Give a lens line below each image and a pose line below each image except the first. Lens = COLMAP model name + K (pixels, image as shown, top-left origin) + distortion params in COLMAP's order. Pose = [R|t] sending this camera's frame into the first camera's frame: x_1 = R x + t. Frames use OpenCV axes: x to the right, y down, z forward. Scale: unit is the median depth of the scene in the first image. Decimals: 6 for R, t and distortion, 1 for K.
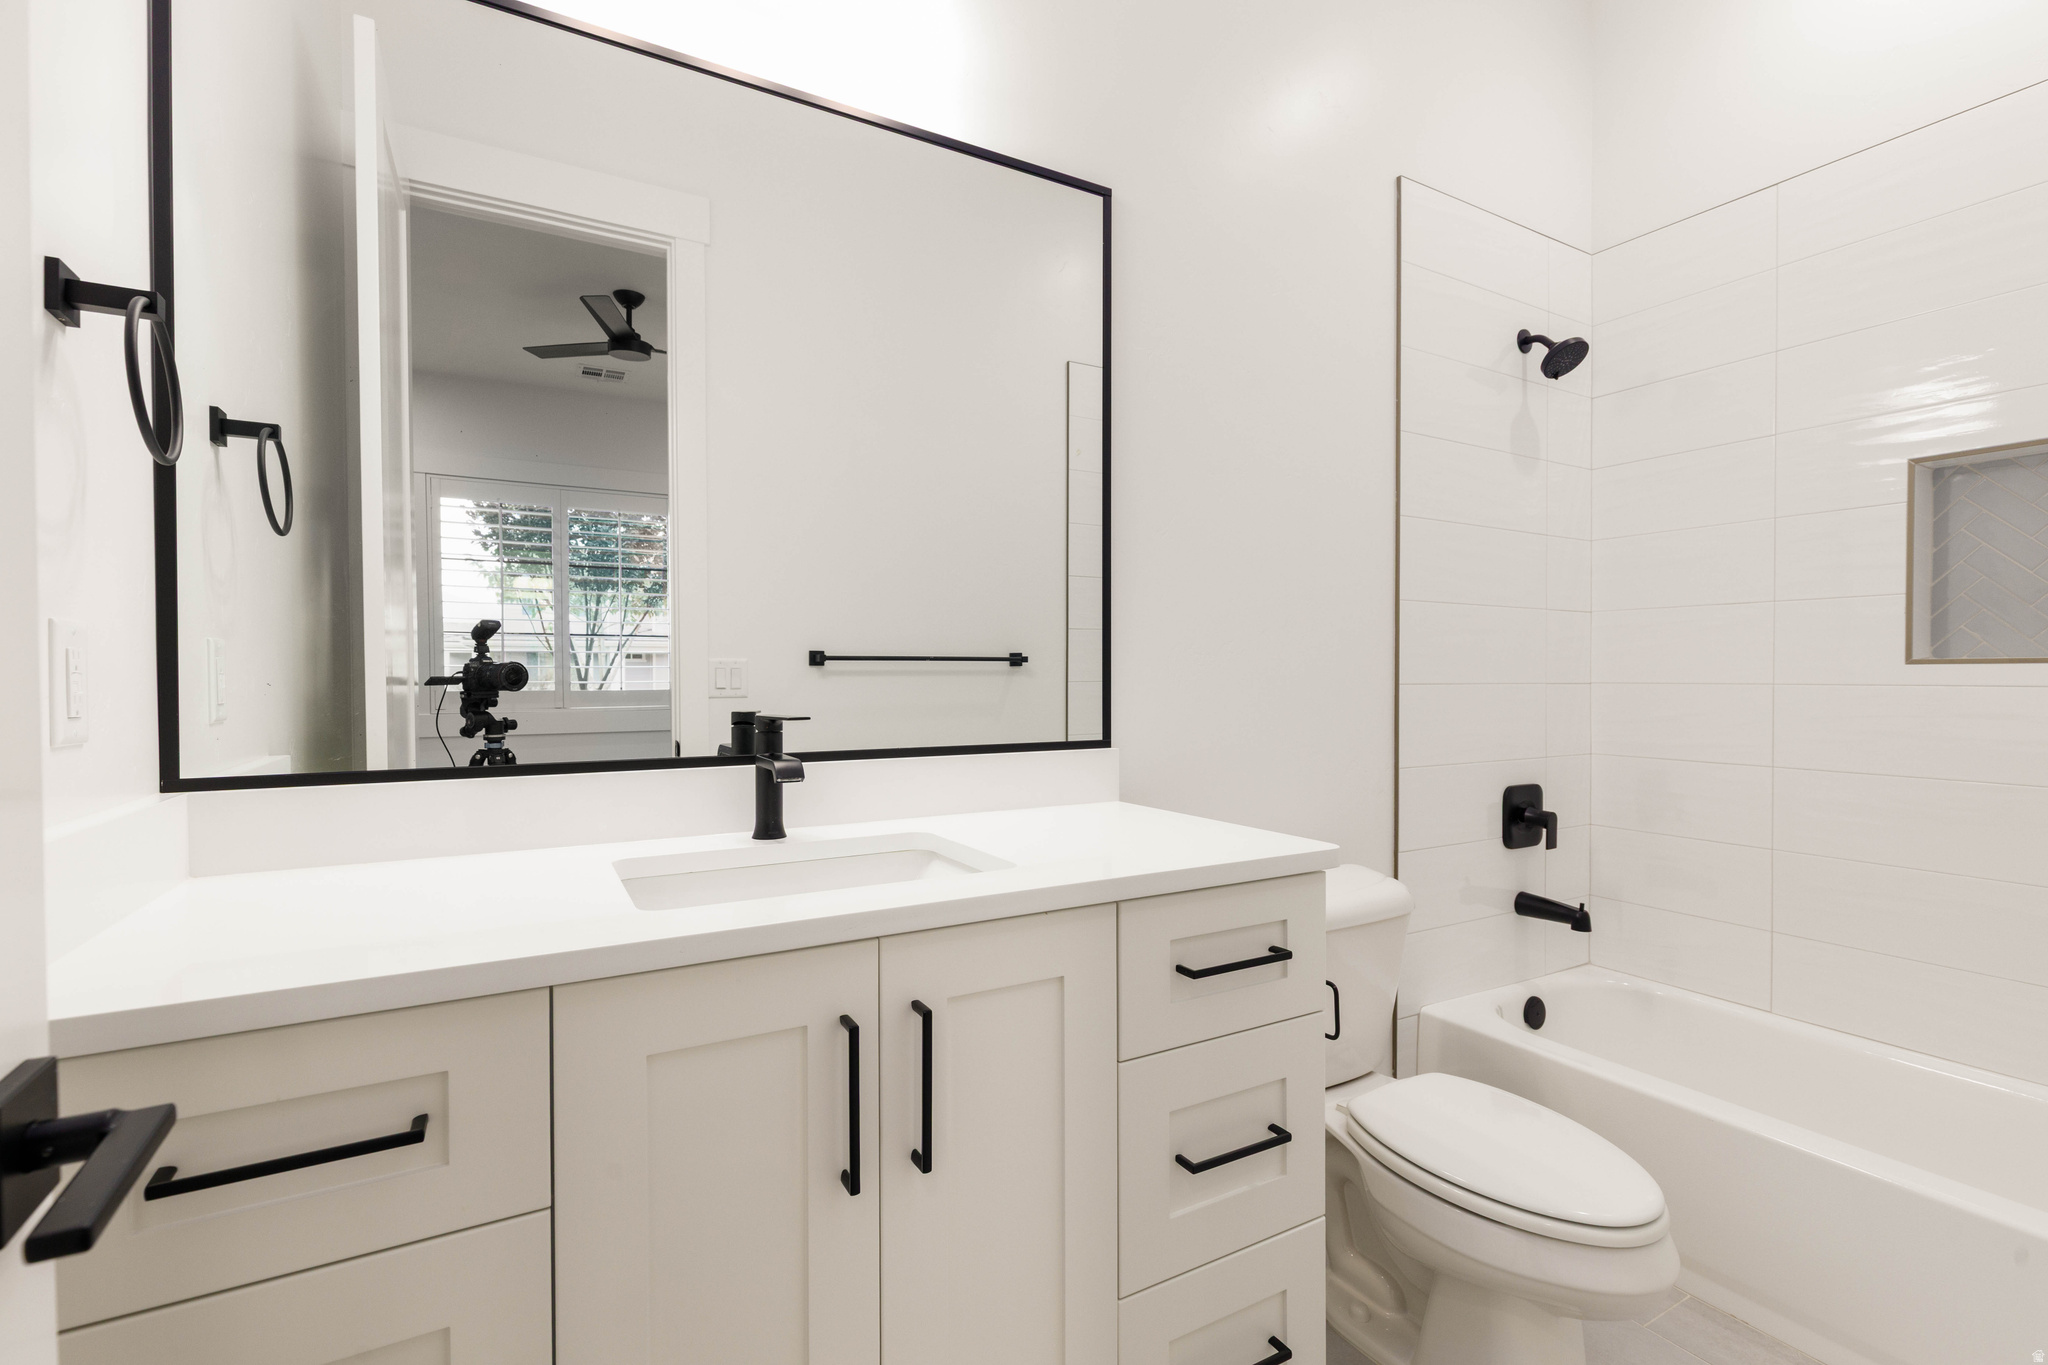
lens RADIAL K [[904.3, 0, 1021.2], [0, 904.3, 707.3], [0, 0, 1]] dist [-0.002077, -0.000117]
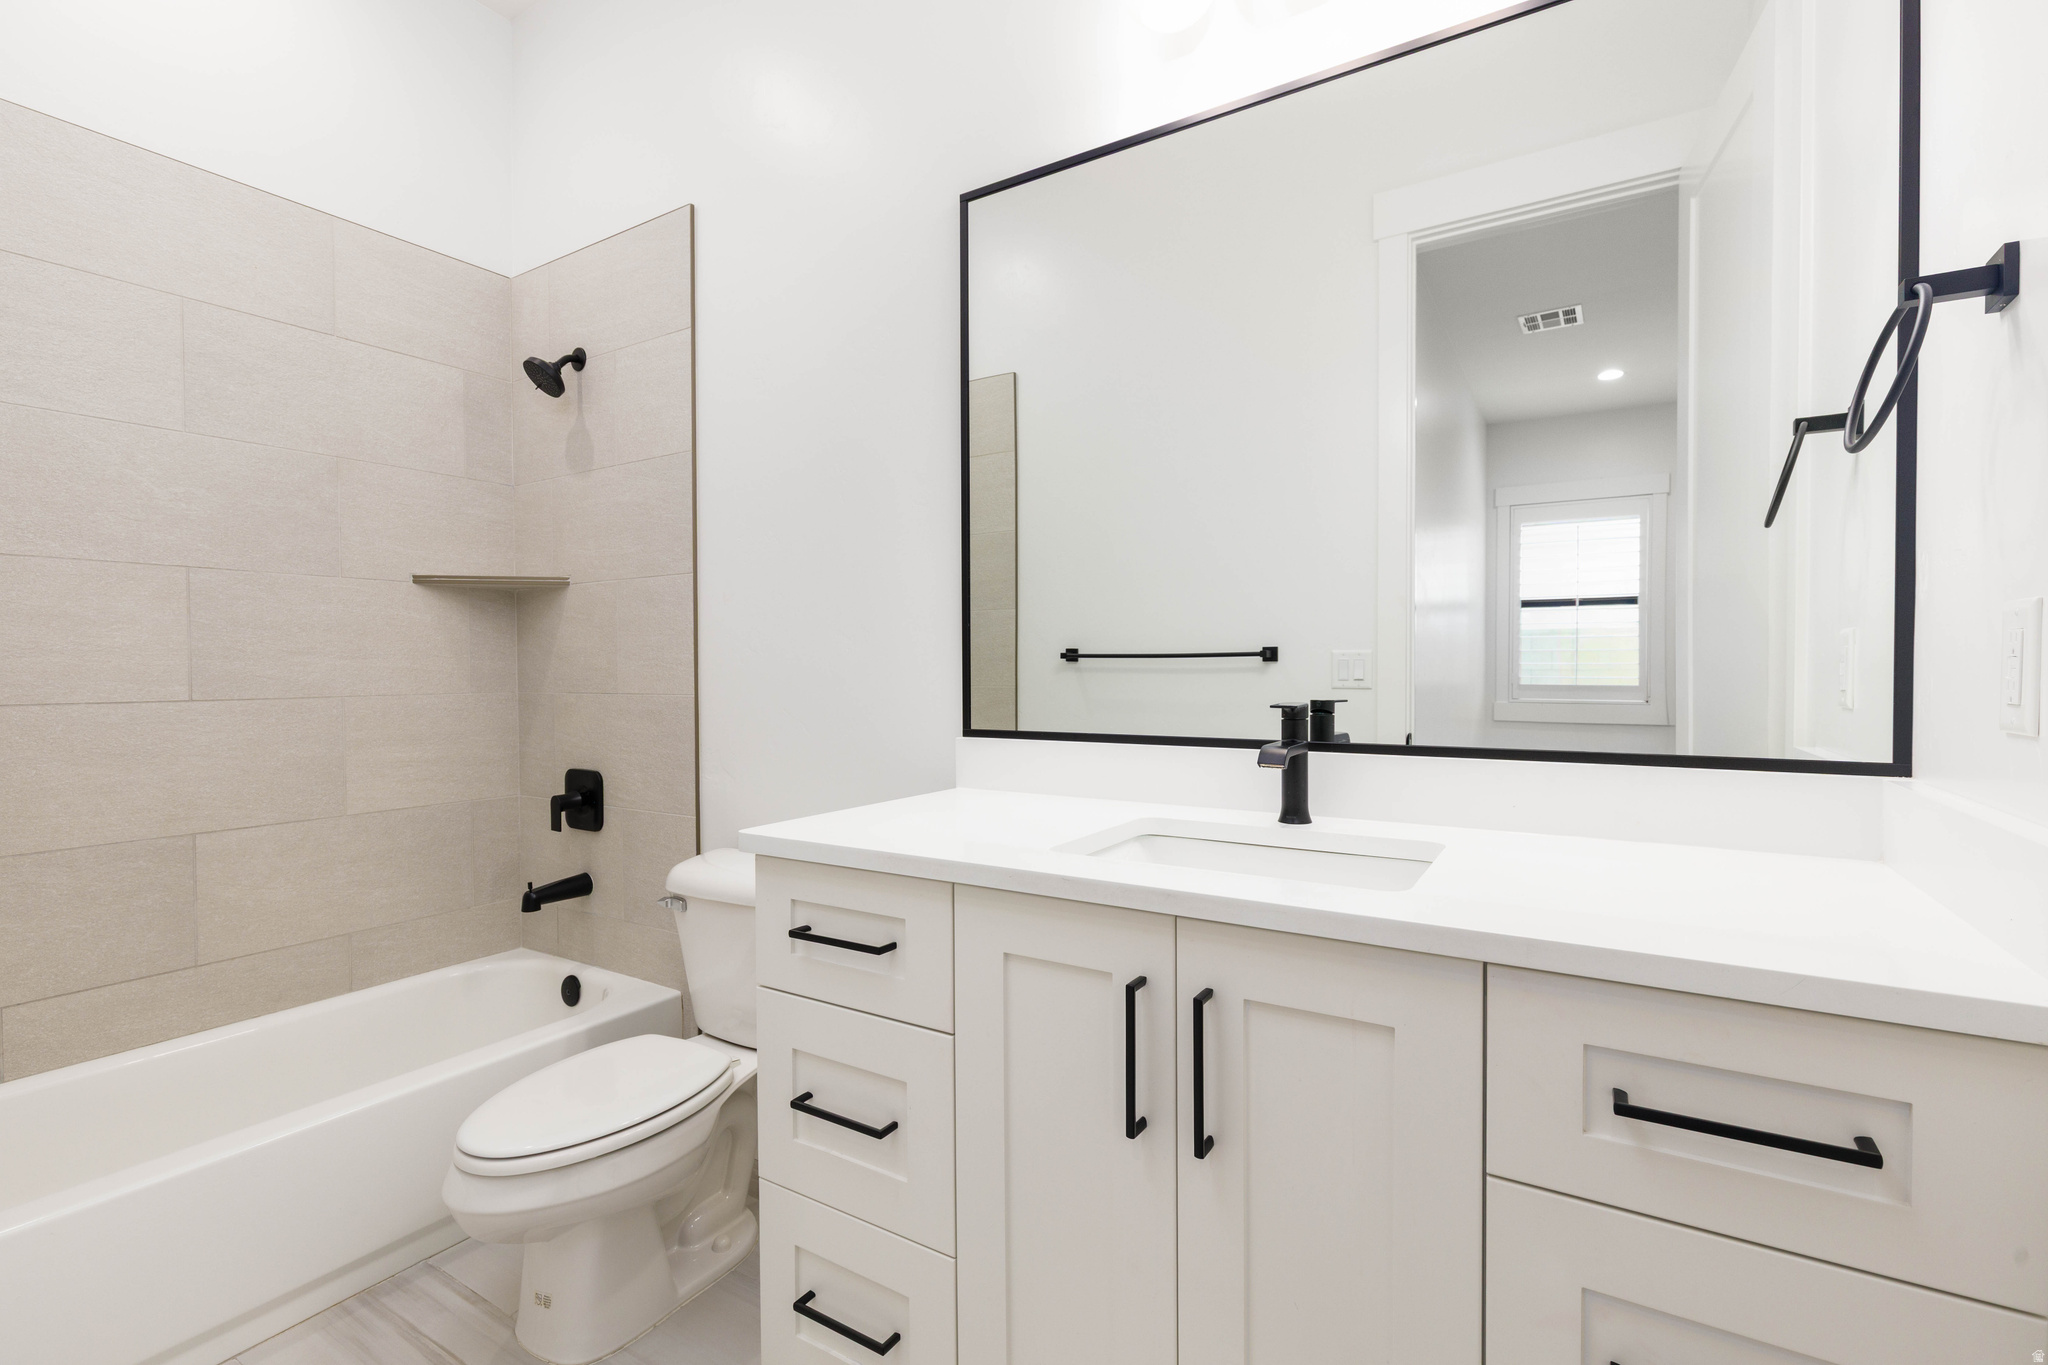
lens RADIAL K [[912.1, 0, 1040.1], [0, 912.1, 686.6], [0, 0, 1]] dist [0.002667, 0.000081]
pose [[0.466838, 0.019561, -0.884126, 0.519375], [-0.018170, 0.999756, 0.012525, -0.019632], [0.884156, 0.010217, 0.467080, 0.257100]]
